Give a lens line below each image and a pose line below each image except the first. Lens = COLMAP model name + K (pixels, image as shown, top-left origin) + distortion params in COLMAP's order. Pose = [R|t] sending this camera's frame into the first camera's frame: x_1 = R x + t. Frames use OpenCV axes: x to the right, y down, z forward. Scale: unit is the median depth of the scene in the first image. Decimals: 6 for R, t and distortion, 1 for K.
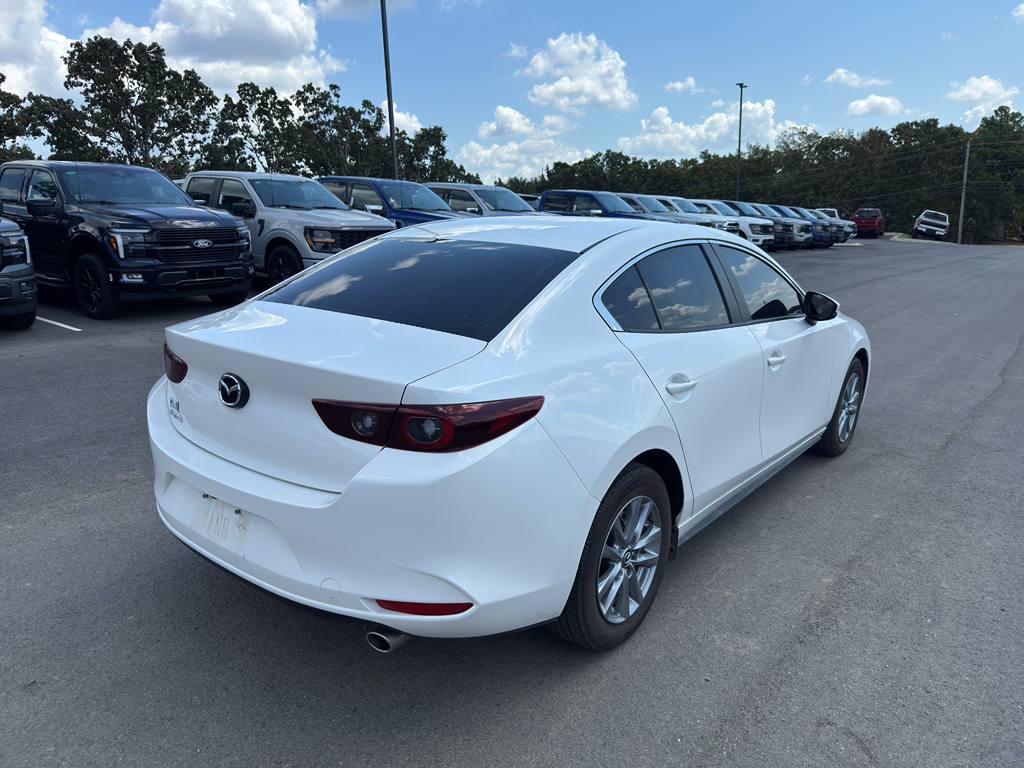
lens RADIAL K [[733.8, 0, 497.8], [0, 733.8, 382.7], [0, 0, 1]] dist [0.008512, -0.013591]
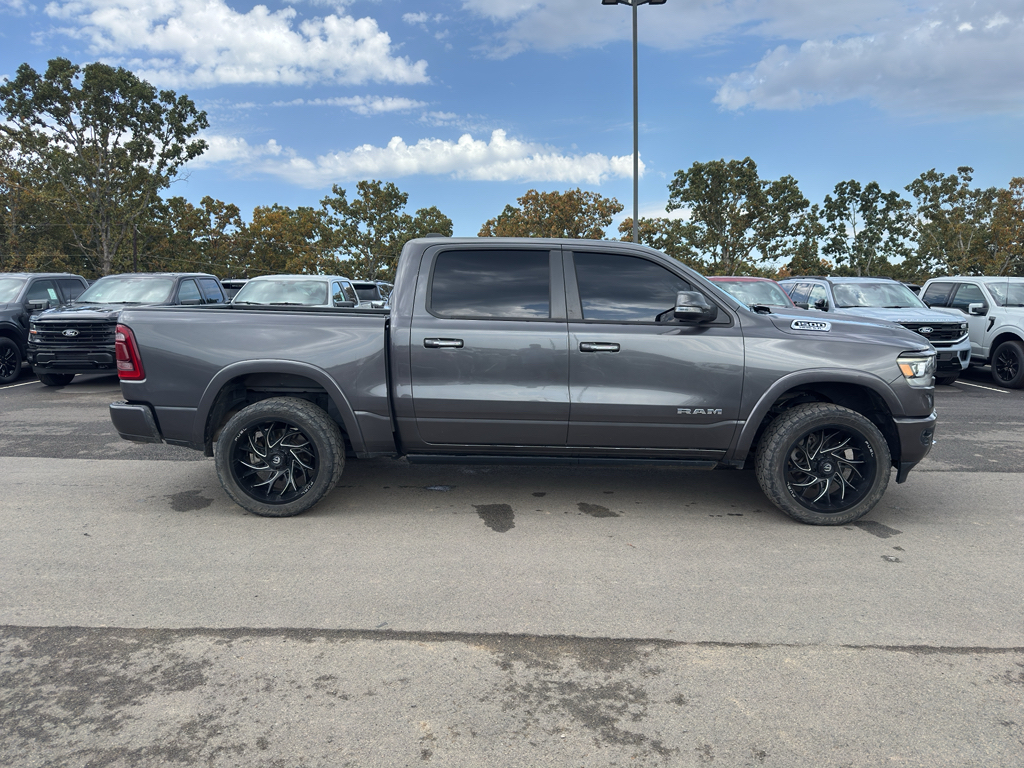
lens RADIAL K [[727.1, 0, 528.9], [0, 727.1, 394.7], [0, 0, 1]] dist [0.021375, -0.029143]
pose [[0.602943, 0.084470, -0.793300, 0.169807], [-0.178092, 0.983537, -0.030631, -0.028660], [0.777652, 0.159749, 0.608060, 0.132739]]
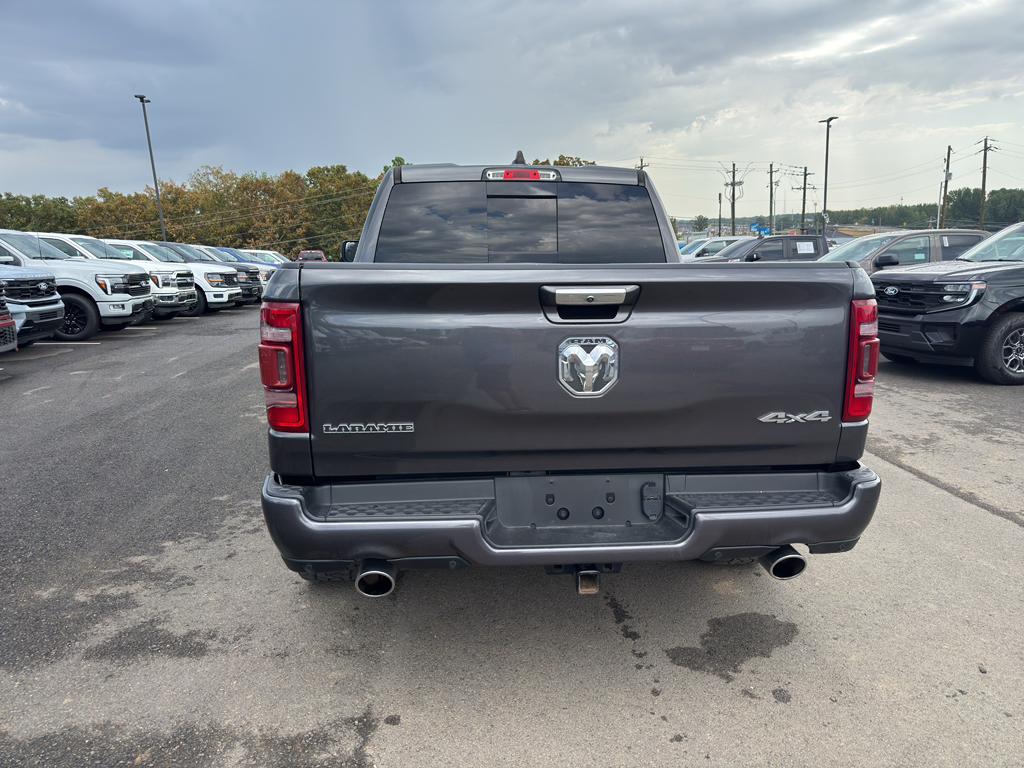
lens RADIAL K [[727.1, 0, 518.5], [0, 727.1, 388.9], [0, 0, 1]] dist [0.021375, -0.029143]
pose [[0.719478, -0.144868, 0.679238, 0.030481], [0.178163, 0.983775, 0.021101, -0.029924], [-0.671274, 0.105833, 0.733614, 0.130870]]
